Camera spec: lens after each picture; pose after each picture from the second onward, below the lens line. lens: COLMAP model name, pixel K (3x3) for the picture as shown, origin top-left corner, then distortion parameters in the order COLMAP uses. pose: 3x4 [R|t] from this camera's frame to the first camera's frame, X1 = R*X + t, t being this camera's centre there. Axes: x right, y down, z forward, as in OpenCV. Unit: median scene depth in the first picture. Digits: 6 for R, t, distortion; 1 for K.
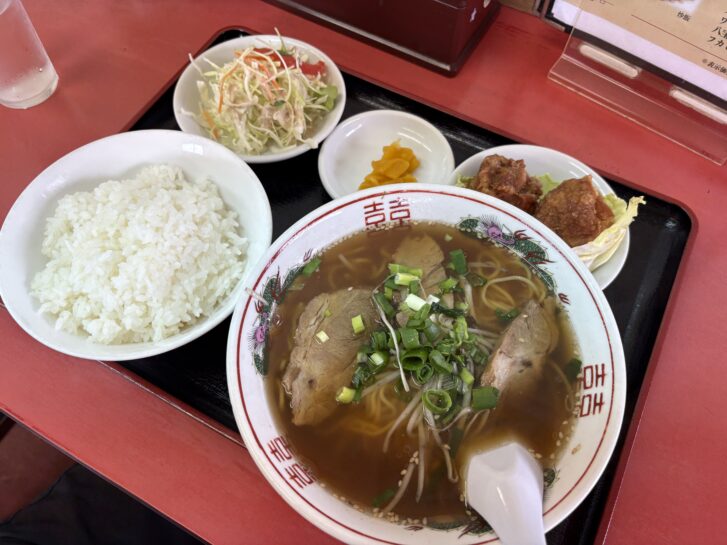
lens RADIAL K [[554.1, 0, 366.0], [0, 554.1, 272.6], [0, 0, 1]] dist [0.042067, -0.047744]
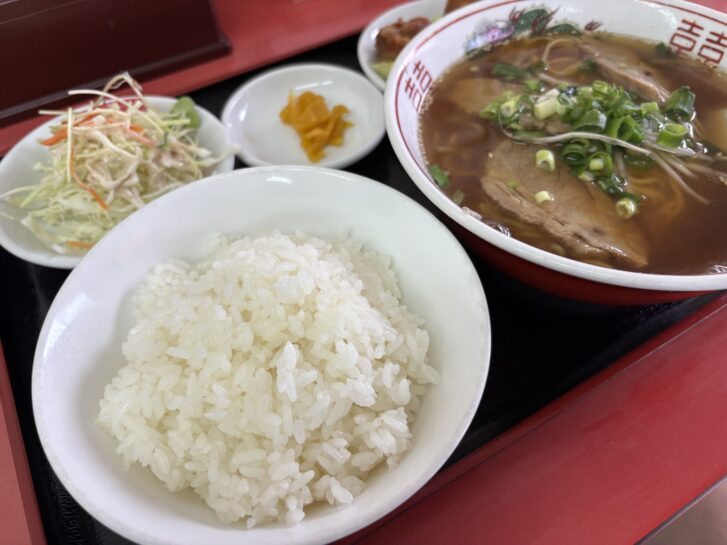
lens RADIAL K [[554.1, 0, 367.5], [0, 554.1, 271.0], [0, 0, 1]] dist [0.042067, -0.047744]
pose [[0.522113, -0.704918, 0.480092, -0.603502], [0.773370, 0.628634, 0.081961, -0.066243], [-0.359578, 0.328496, 0.873381, 0.420228]]
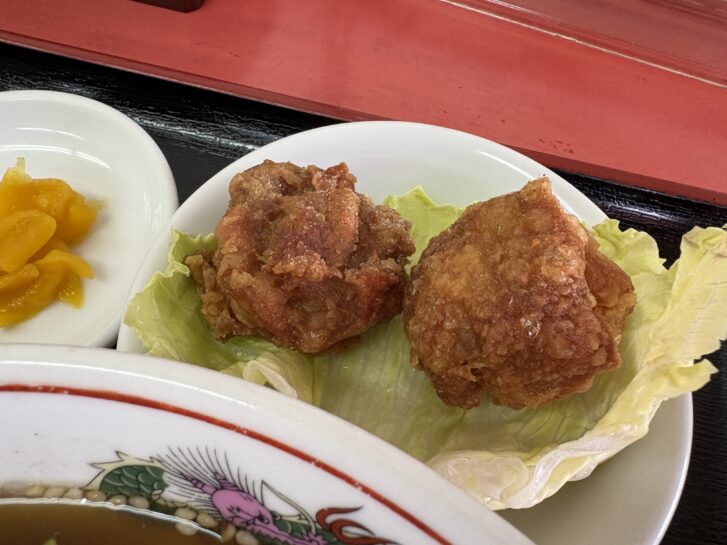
lens RADIAL K [[554.1, 0, 300.9], [0, 554.1, 282.7], [0, 0, 1]] dist [0.042067, -0.047744]
pose [[0.981796, -0.178435, 0.065097, 0.267069], [0.178095, 0.983951, 0.011042, -0.167578], [-0.066023, 0.000753, 0.997818, 0.793220]]
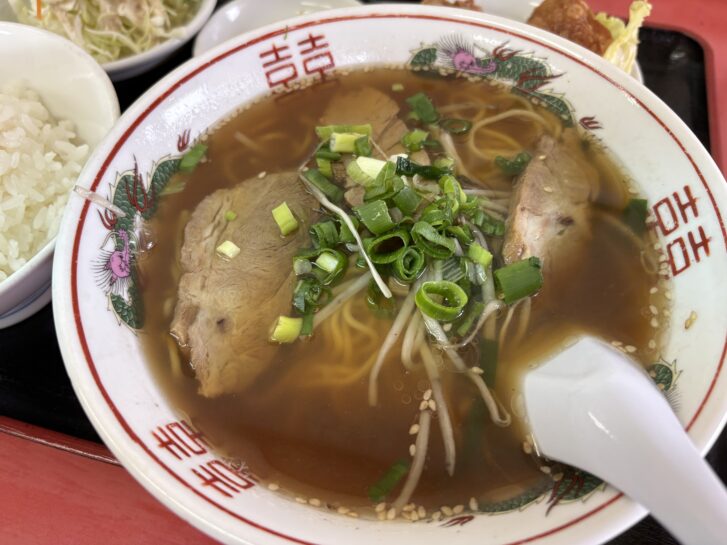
lens RADIAL K [[578.8, 0, 364.0], [0, 578.8, 269.5], [0, 0, 1]] dist [-0.003330, -0.004903]
pose [[0.973023, -0.212081, 0.090817, 0.000583], [0.217704, 0.974339, -0.057172, 0.189627], [-0.076362, 0.075401, 0.994225, 0.354094]]
